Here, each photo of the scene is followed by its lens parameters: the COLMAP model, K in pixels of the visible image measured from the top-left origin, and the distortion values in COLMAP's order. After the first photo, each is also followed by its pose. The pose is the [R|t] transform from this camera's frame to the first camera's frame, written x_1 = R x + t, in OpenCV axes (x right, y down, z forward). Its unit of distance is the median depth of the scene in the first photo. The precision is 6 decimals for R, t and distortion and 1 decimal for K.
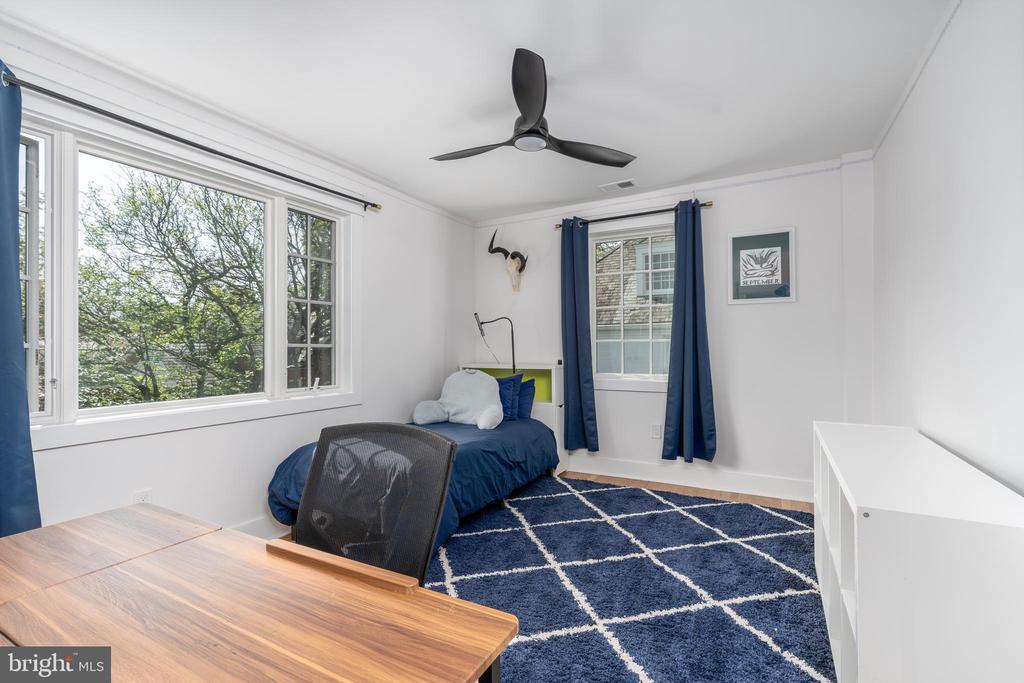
lens RADIAL K [[477.9, 0, 511.7], [0, 477.9, 337.1], [0, 0, 1]] dist [-0.002312, 0.000723]
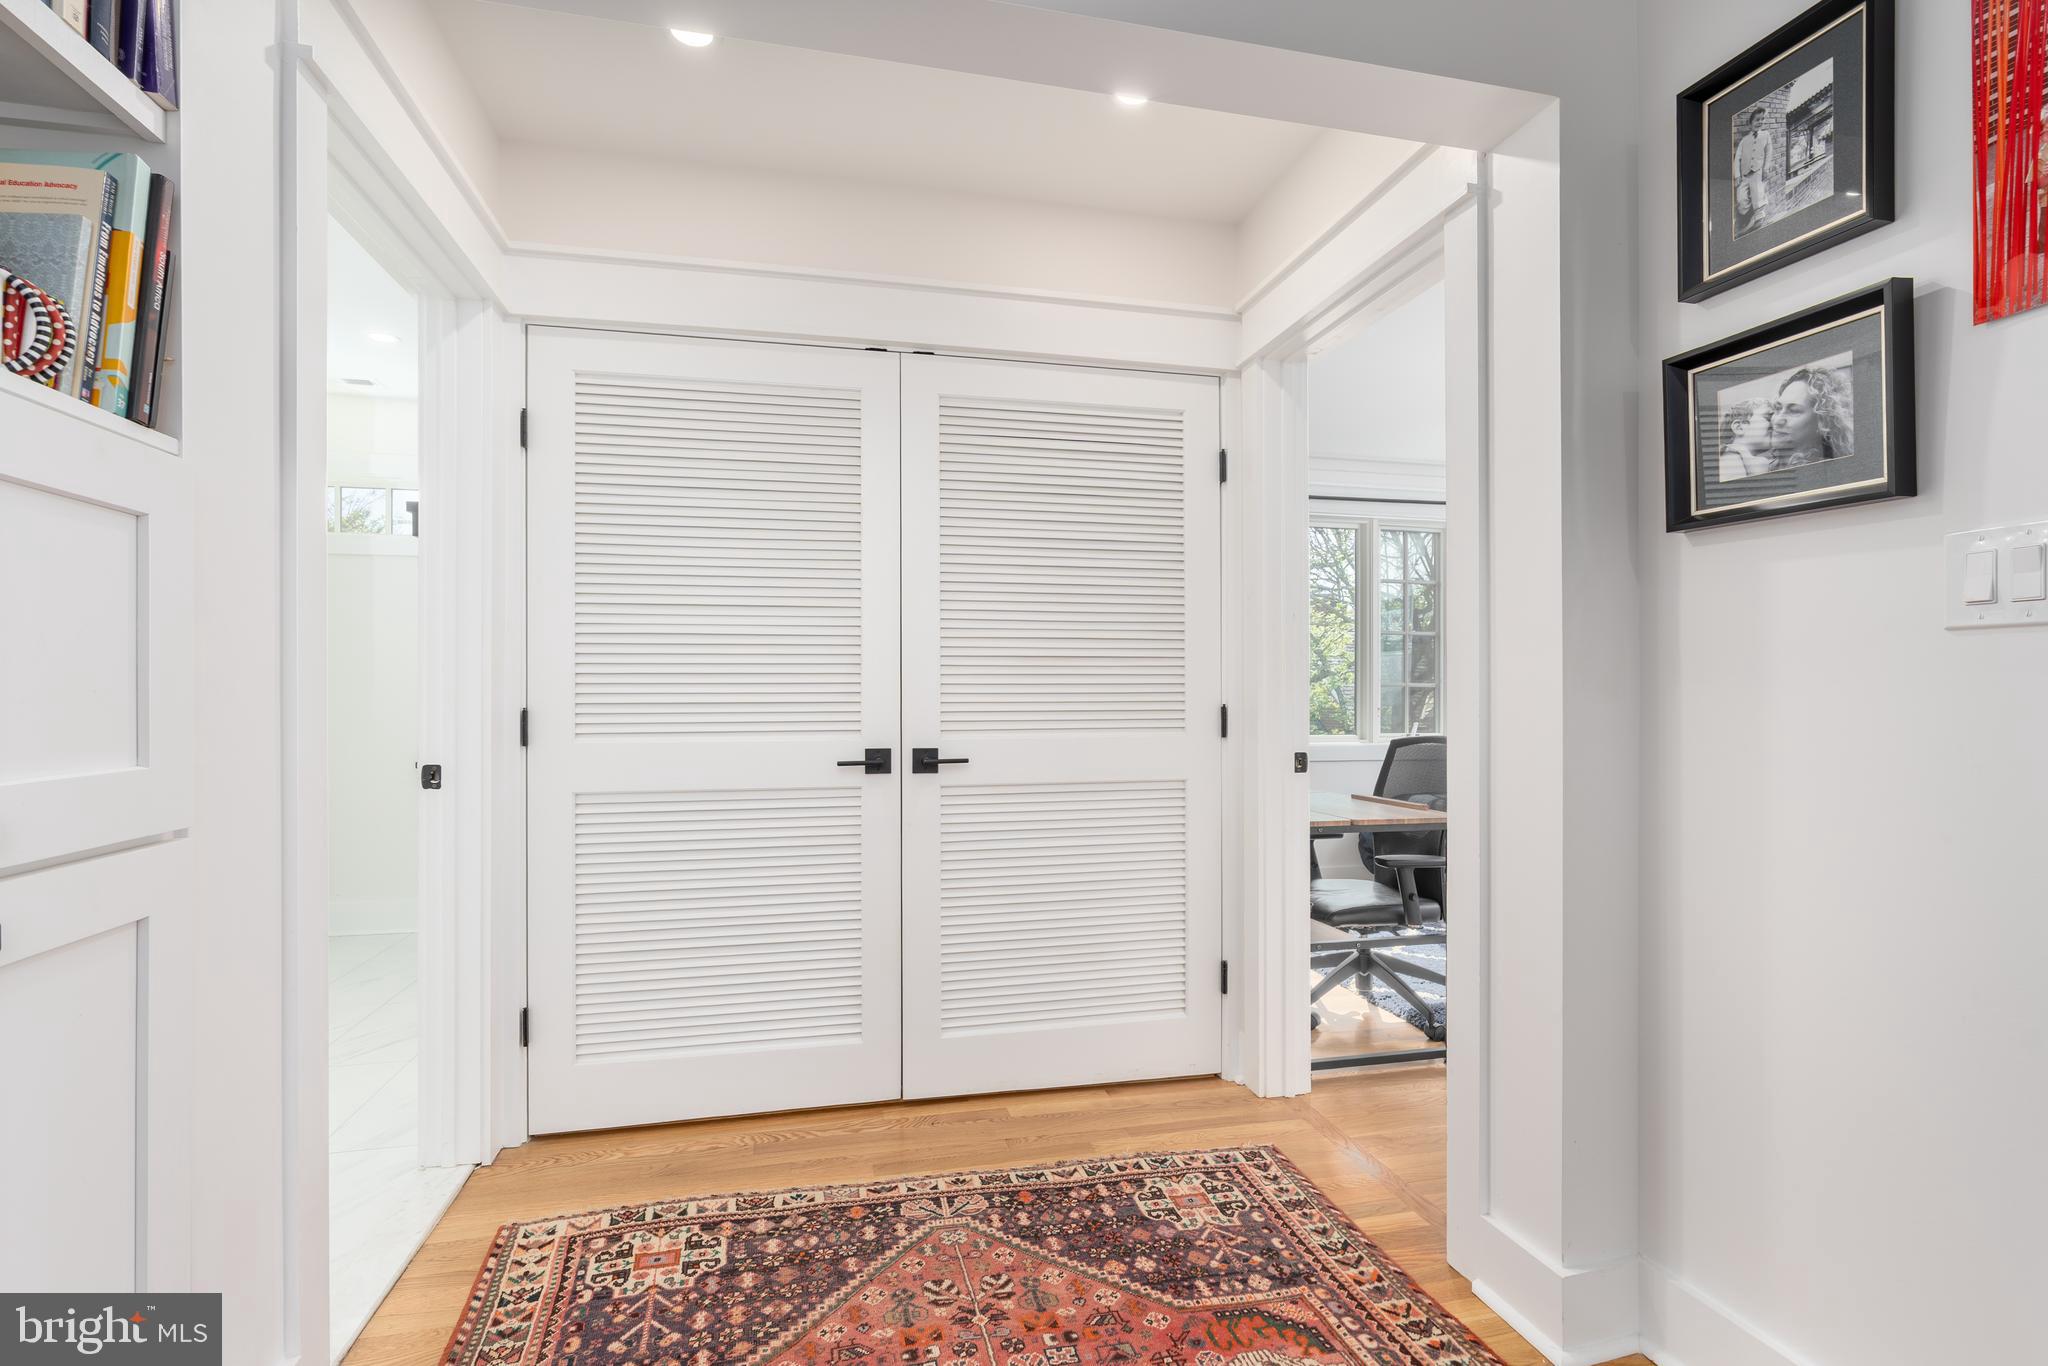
lens RADIAL K [[955.8, 0, 1023.5], [0, 955.8, 674.2], [0, 0, 1]] dist [-0.002312, 0.000723]
pose [[0.682775, -0.000584, -0.730629, 0.100931], [-0.002236, 0.999993, -0.002888, 0.002051], [0.730626, 0.003606, 0.682769, -0.186738]]
